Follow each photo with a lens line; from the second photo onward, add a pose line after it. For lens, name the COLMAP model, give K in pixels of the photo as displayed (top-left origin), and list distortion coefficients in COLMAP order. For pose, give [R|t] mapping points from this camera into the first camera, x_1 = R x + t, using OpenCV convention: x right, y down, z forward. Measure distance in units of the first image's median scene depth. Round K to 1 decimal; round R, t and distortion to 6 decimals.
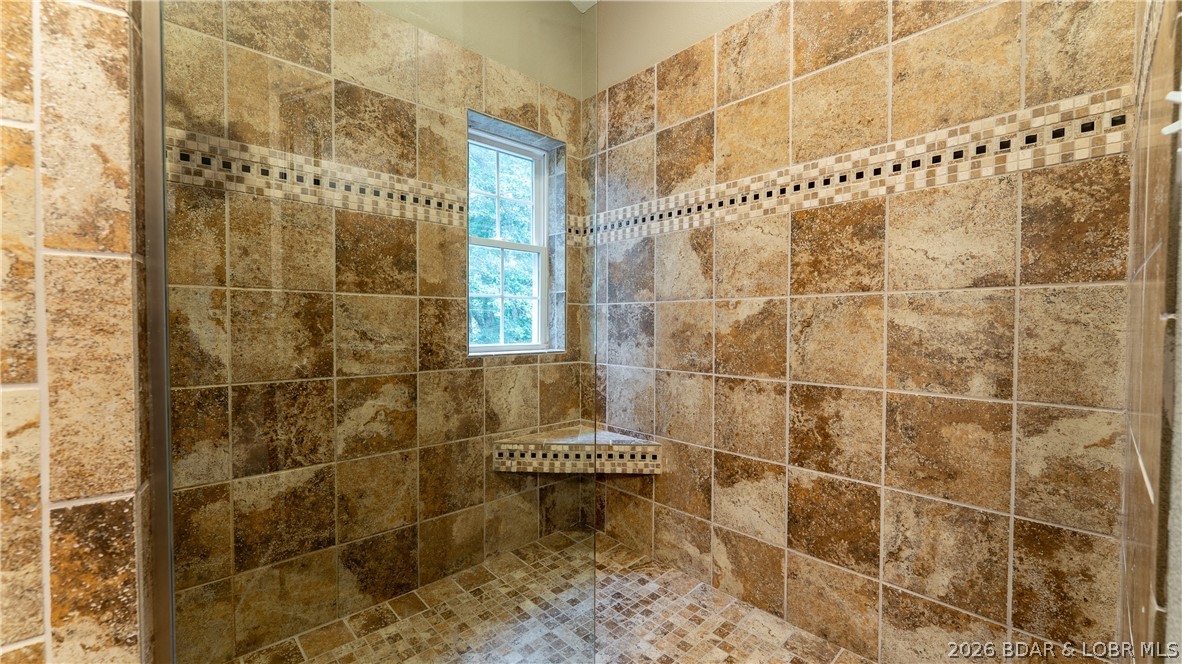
lens RADIAL K [[490.5, 0, 590.4], [0, 490.5, 337.6], [0, 0, 1]] dist [0.003476, -0.000900]
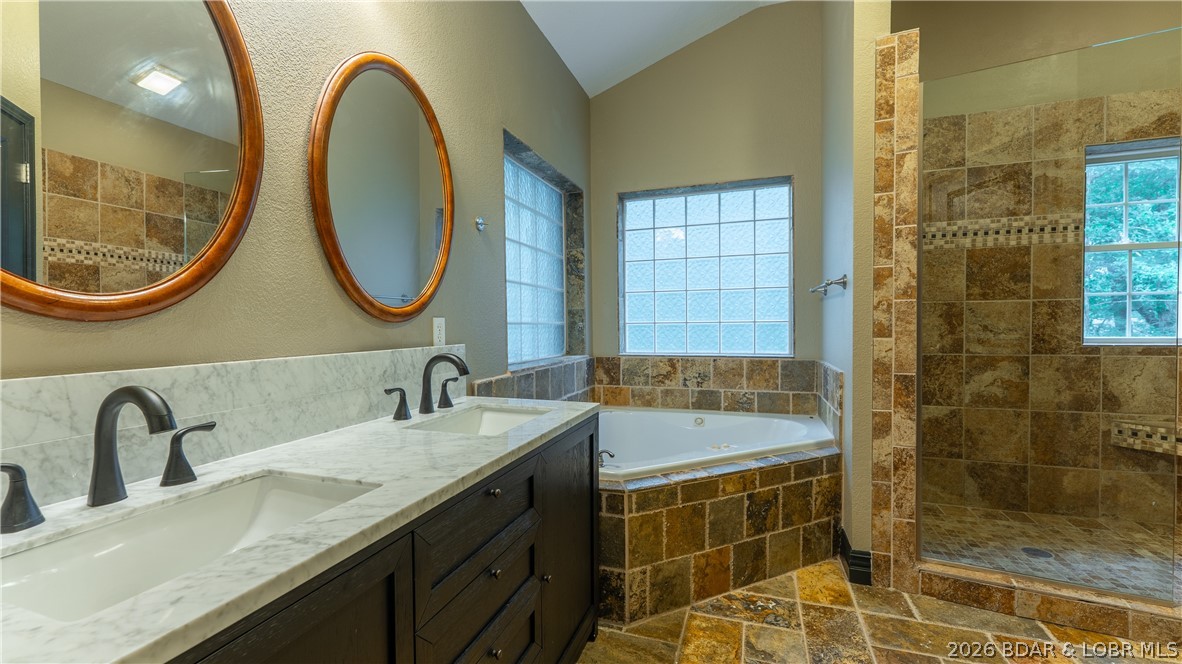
lens RADIAL K [[490.5, 0, 585.0], [0, 490.5, 336.5], [0, 0, 1]] dist [0.003476, -0.000900]
pose [[0.472997, 0.010729, -0.880999, 0.278561], [-0.012276, 0.999909, 0.005586, 0.027141], [0.880978, 0.008174, 0.473086, -0.772653]]
